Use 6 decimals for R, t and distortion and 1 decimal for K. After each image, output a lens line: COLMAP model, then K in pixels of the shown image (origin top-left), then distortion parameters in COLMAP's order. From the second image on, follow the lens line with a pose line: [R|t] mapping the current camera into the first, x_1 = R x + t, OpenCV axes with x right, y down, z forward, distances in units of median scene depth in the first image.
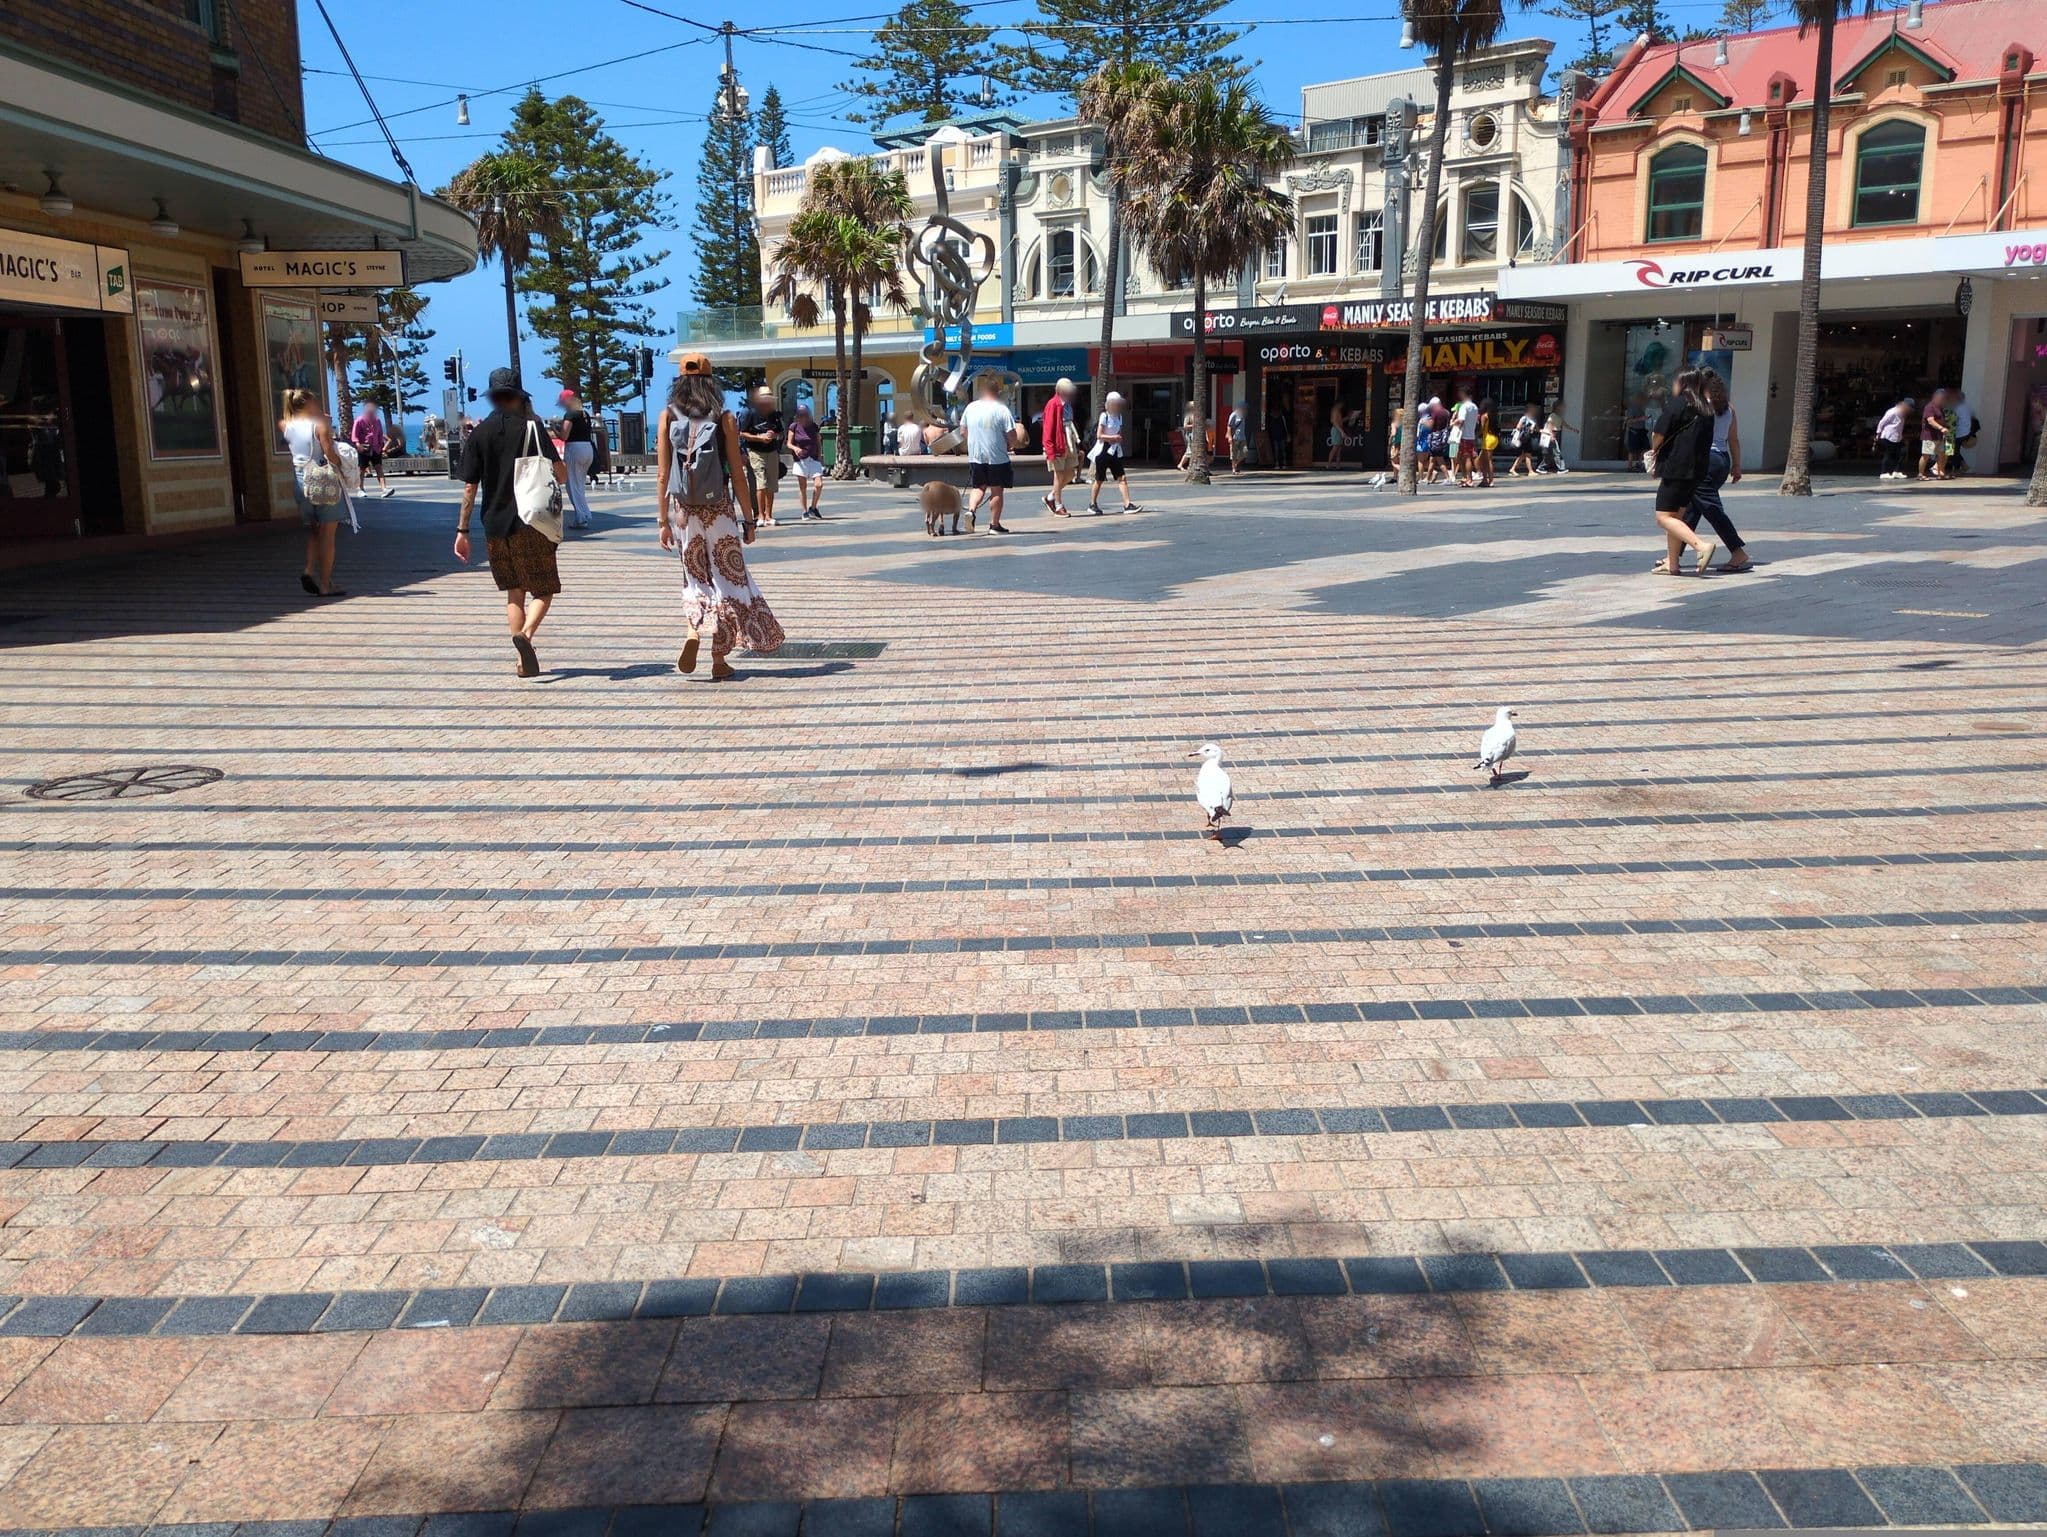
lens RADIAL K [[1613.2, 0, 1023.5], [0, 1613.2, 768.5], [0, 0, 1]] dist [0.049669, -0.071780]
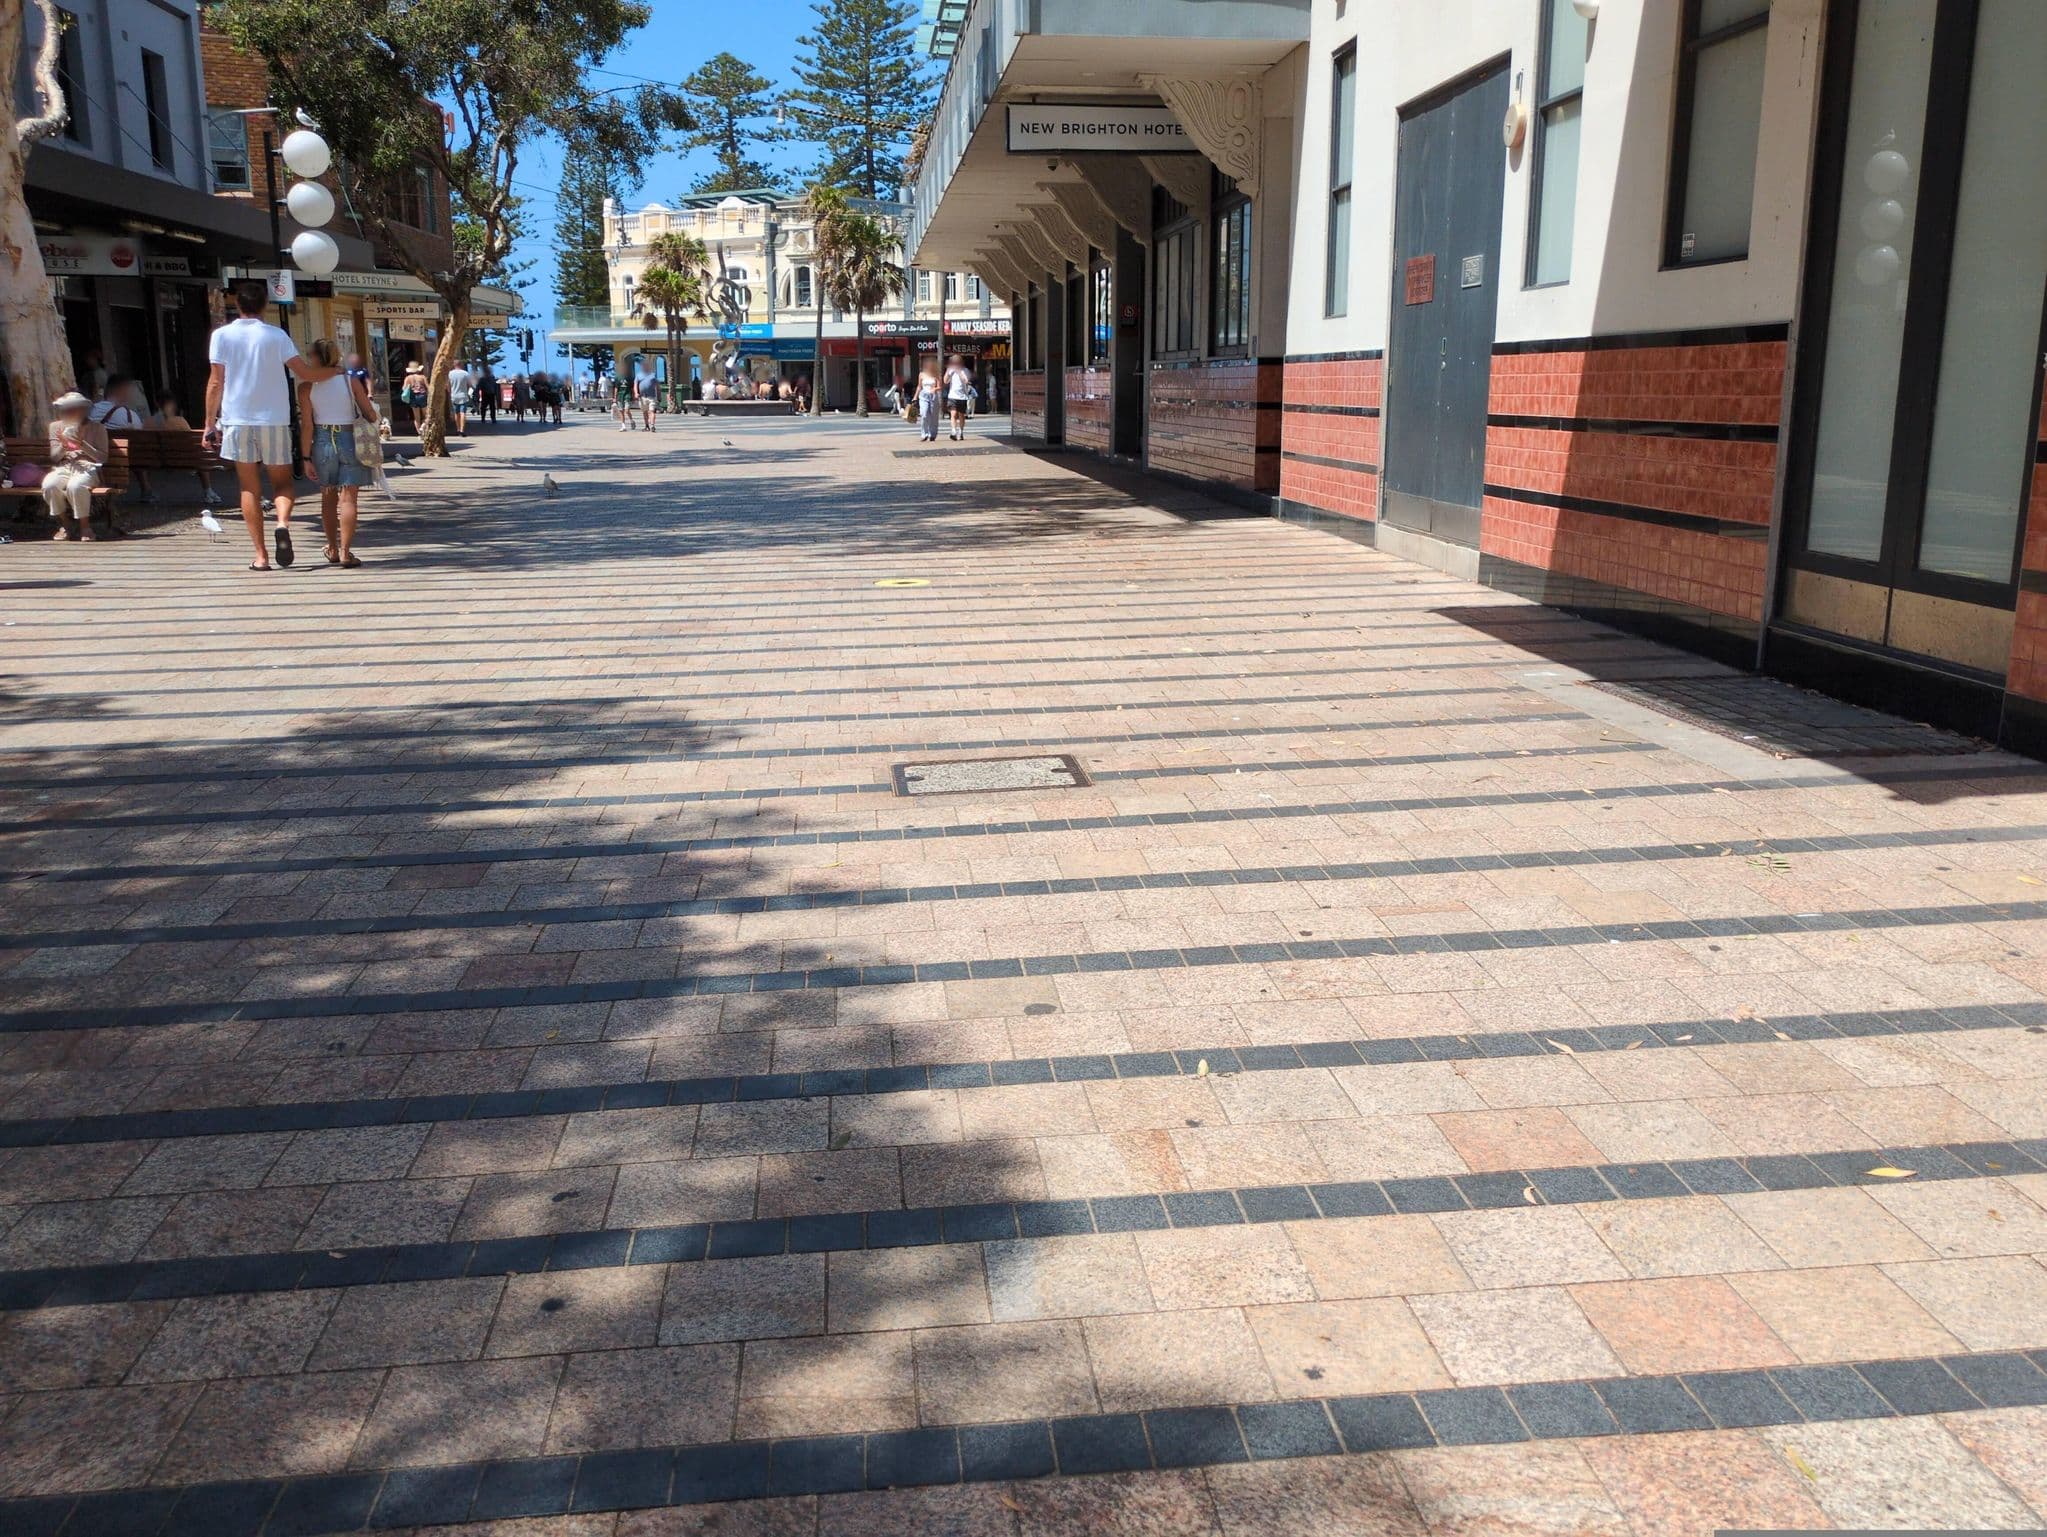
lens RADIAL K [[1613.2, 0, 1023.5], [0, 1613.2, 768.5], [0, 0, 1]] dist [0.049669, -0.071780]
pose [[0.993585, -0.014911, 0.112101, 0.053126], [0.012511, 0.999678, 0.022082, 0.139671], [-0.112394, -0.020538, 0.993451, -0.652328]]
